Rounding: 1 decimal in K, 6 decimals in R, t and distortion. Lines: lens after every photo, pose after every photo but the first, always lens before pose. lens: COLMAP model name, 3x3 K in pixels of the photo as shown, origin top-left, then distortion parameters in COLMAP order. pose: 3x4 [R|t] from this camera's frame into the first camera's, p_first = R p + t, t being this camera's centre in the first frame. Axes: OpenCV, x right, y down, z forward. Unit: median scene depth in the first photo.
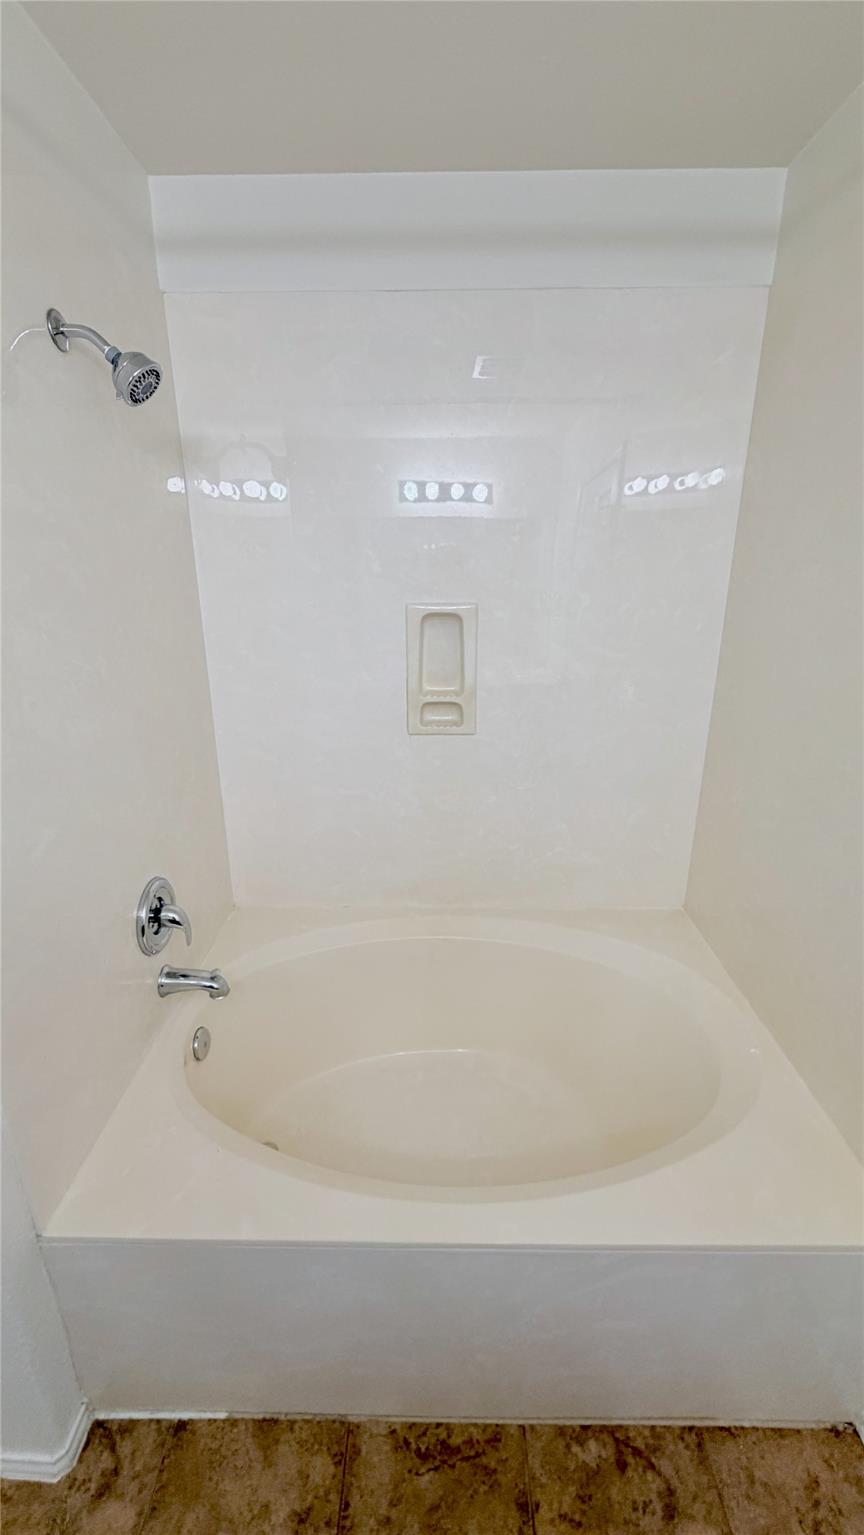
lens RADIAL K [[620.1, 0, 431.1], [0, 620.1, 765.8], [0, 0, 1]] dist [0.002086, -0.000526]
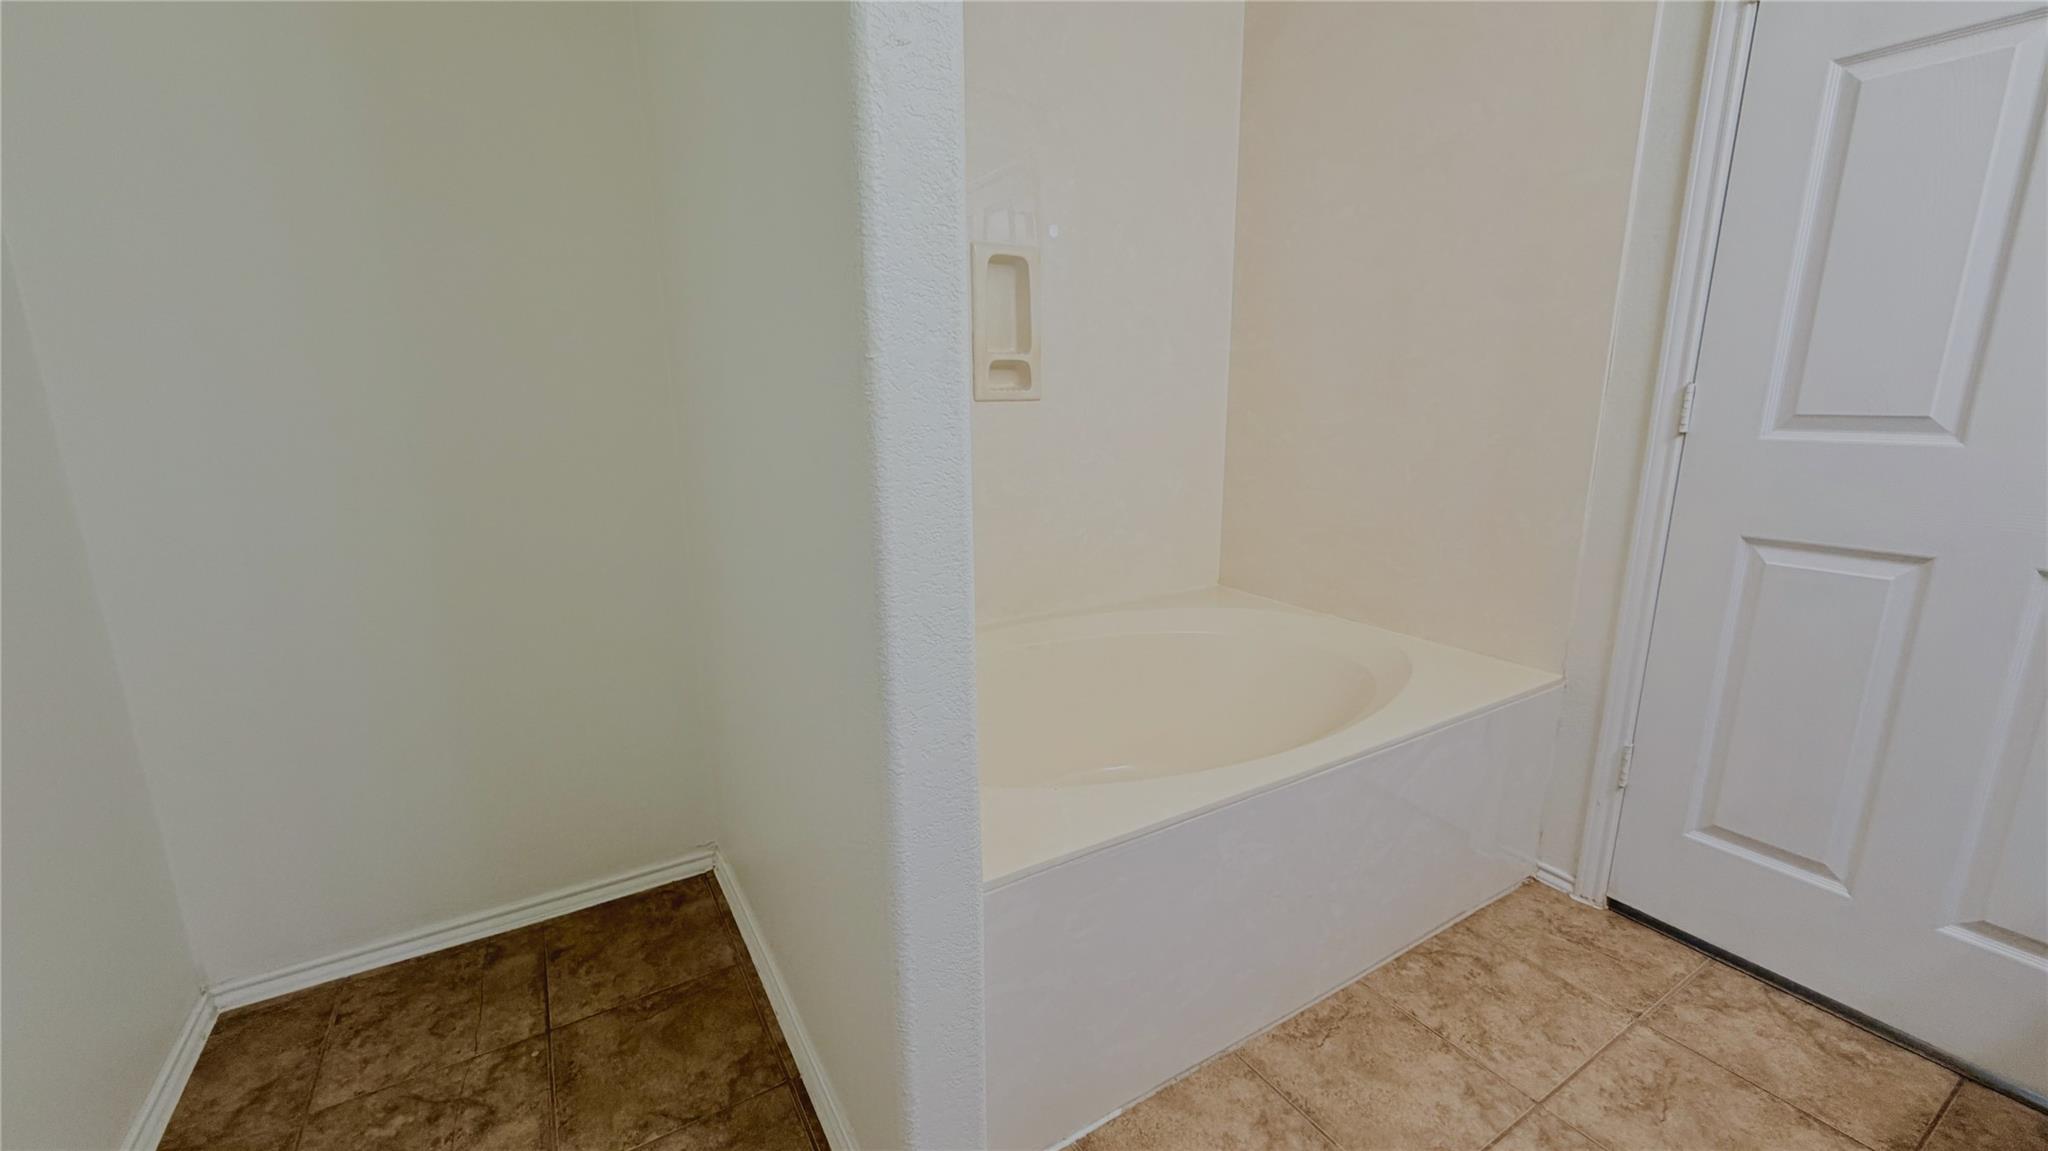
lens RADIAL K [[827.3, 0, 1020.1], [0, 827.3, 577.0], [0, 0, 1]] dist [0.002086, -0.000526]
pose [[0.846146, -0.123305, 0.518491, -0.953616], [0.174767, 0.983269, -0.051373, 0.403230], [-0.503482, 0.134085, 0.853538, 0.045901]]
